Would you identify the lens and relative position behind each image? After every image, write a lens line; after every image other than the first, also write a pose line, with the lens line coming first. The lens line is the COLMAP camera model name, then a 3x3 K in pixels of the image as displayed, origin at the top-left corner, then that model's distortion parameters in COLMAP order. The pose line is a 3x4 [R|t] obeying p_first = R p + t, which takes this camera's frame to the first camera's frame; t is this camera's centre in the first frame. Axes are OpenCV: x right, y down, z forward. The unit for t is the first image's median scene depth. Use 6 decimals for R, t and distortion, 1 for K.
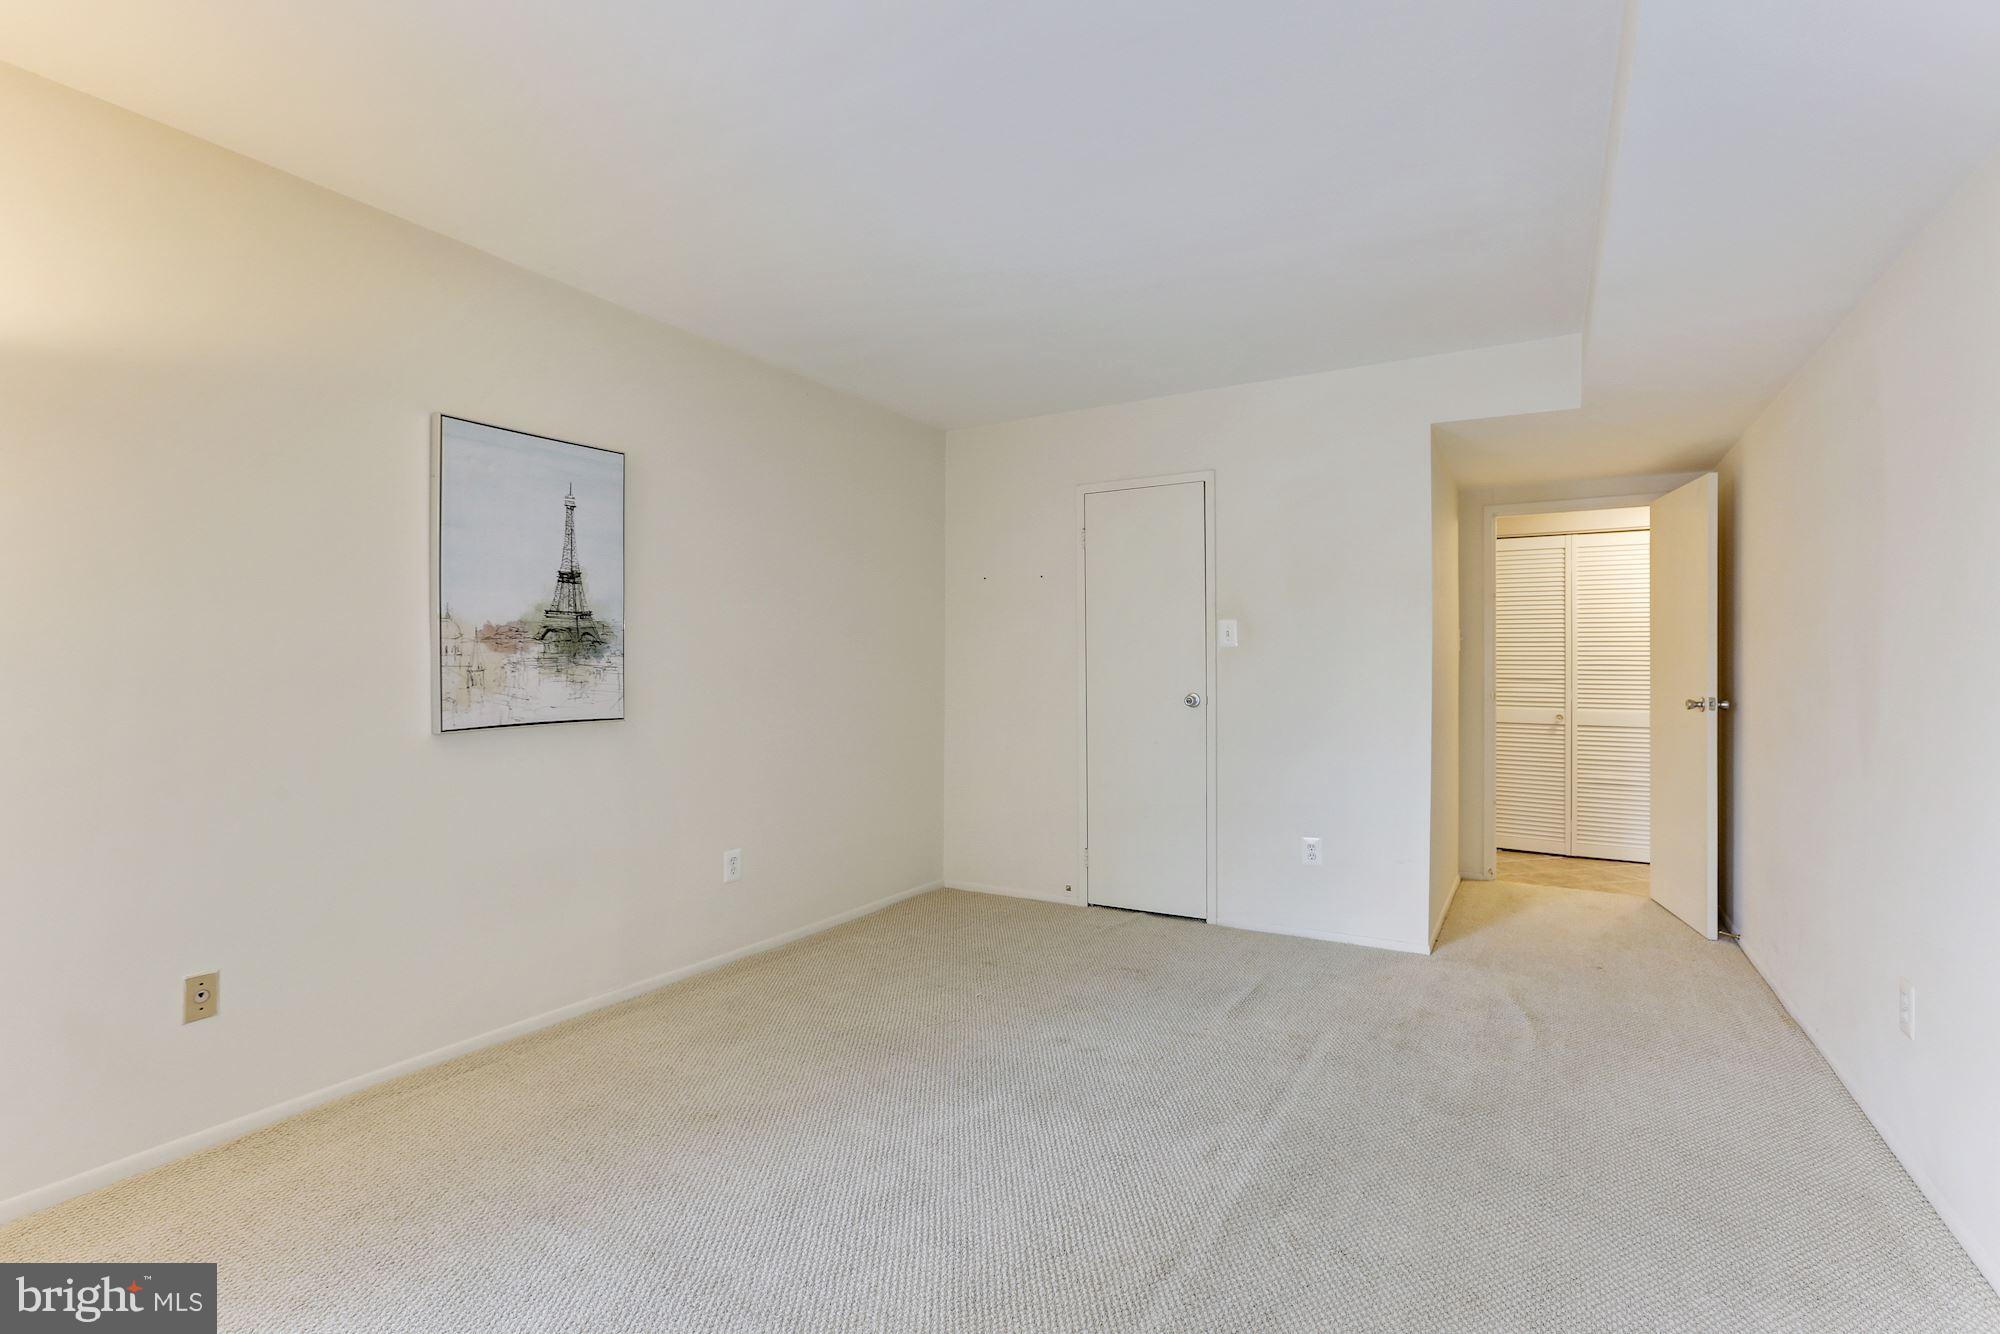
lens RADIAL K [[920.6, 0, 1004.1], [0, 920.6, 668.3], [0, 0, 1]] dist [-0.038096, 0.026162]
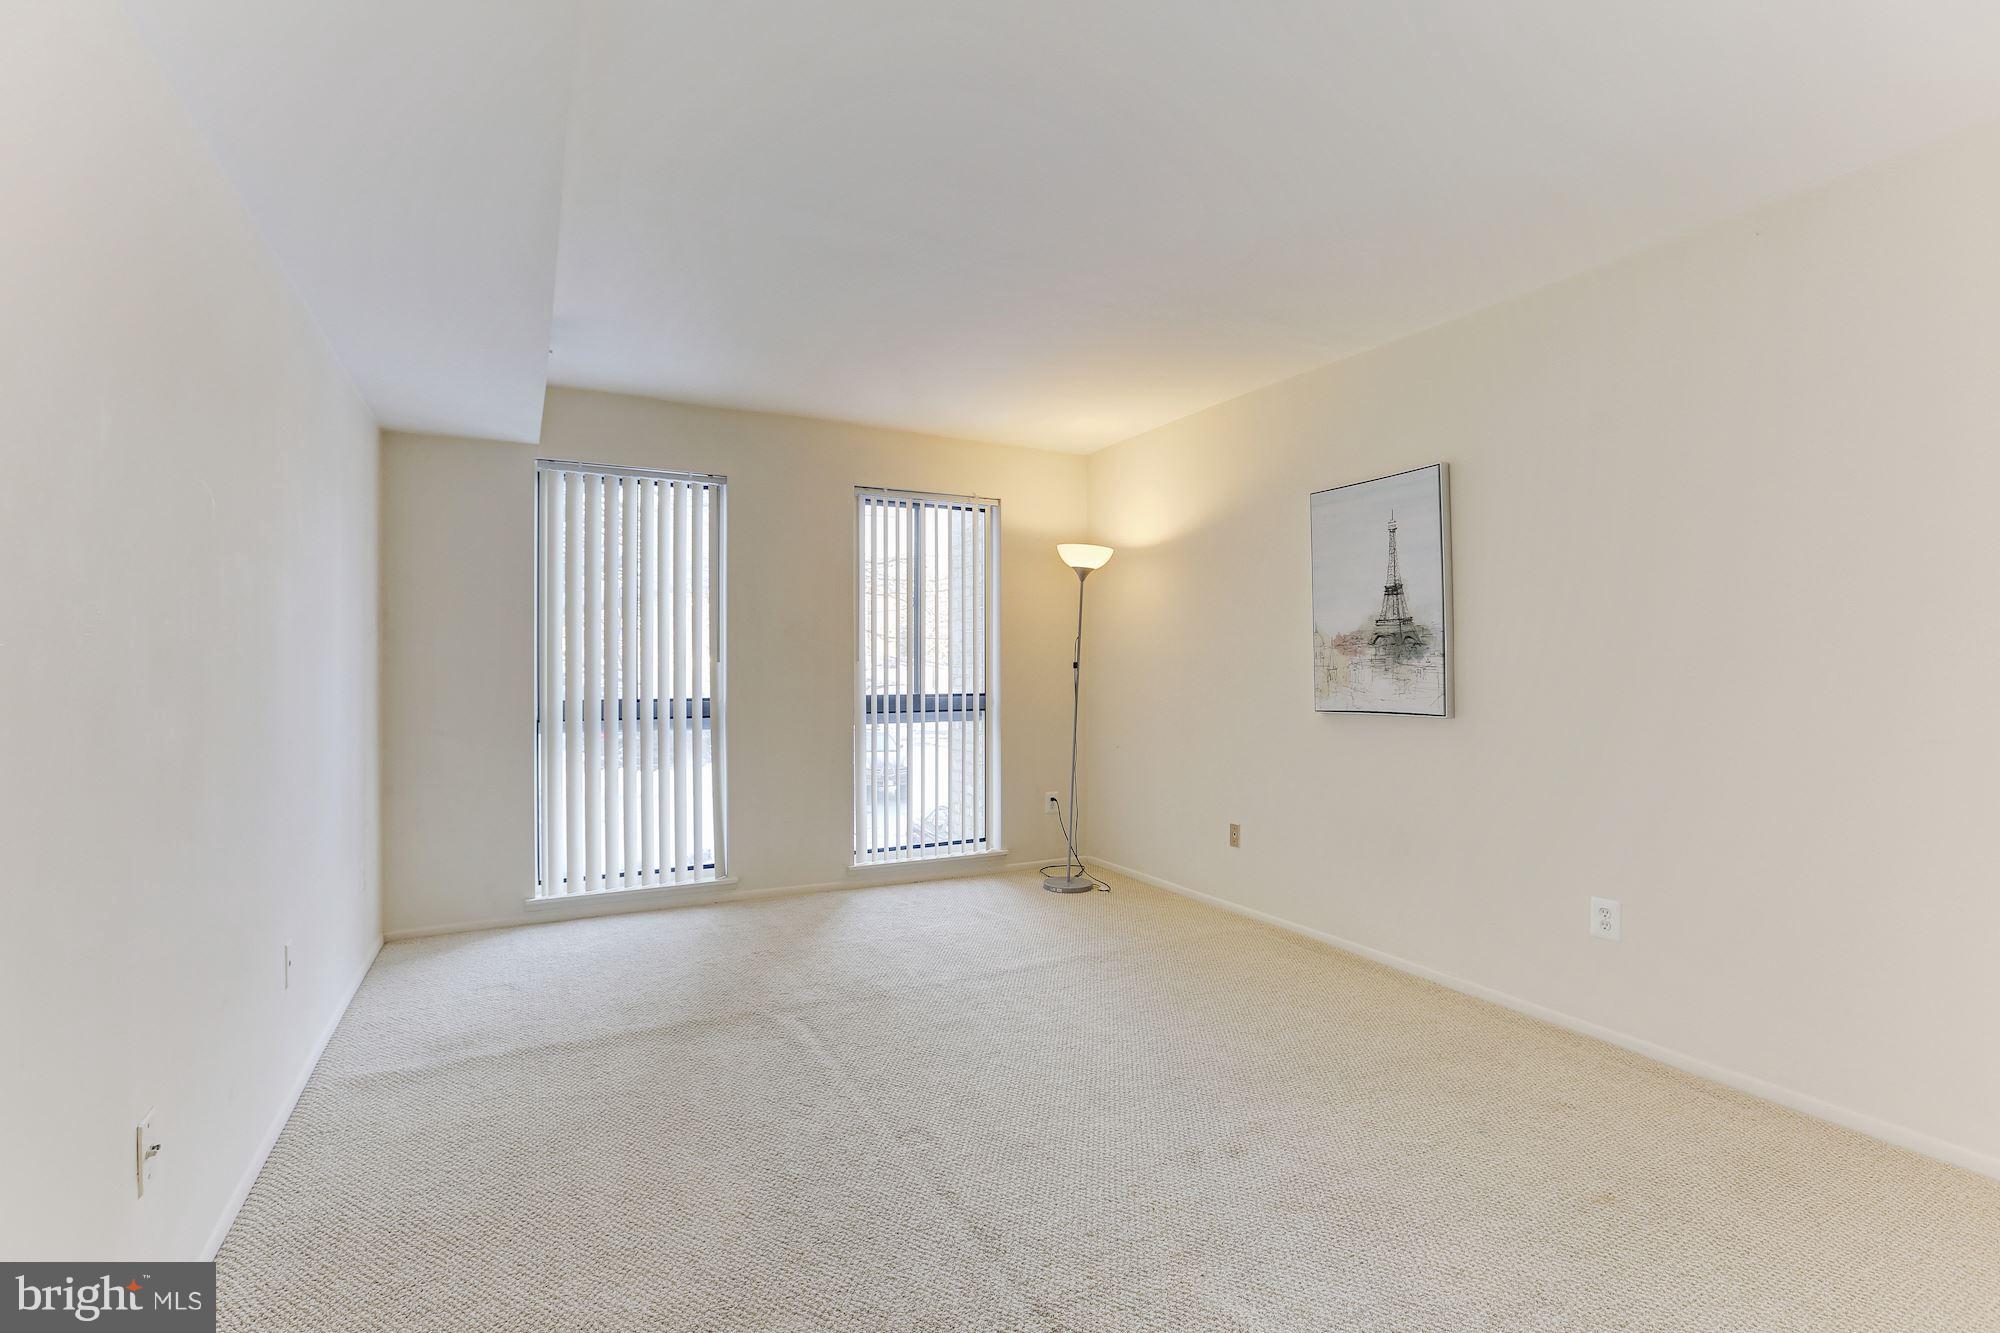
lens RADIAL K [[920.6, 0, 1004.1], [0, 920.6, 667.8], [0, 0, 1]] dist [-0.038096, 0.026162]
pose [[-0.521127, 0.001045, -0.853478, 0.788661], [-0.001565, 0.999996, 0.002180, -0.001633], [0.853478, 0.002472, -0.521124, 1.190894]]
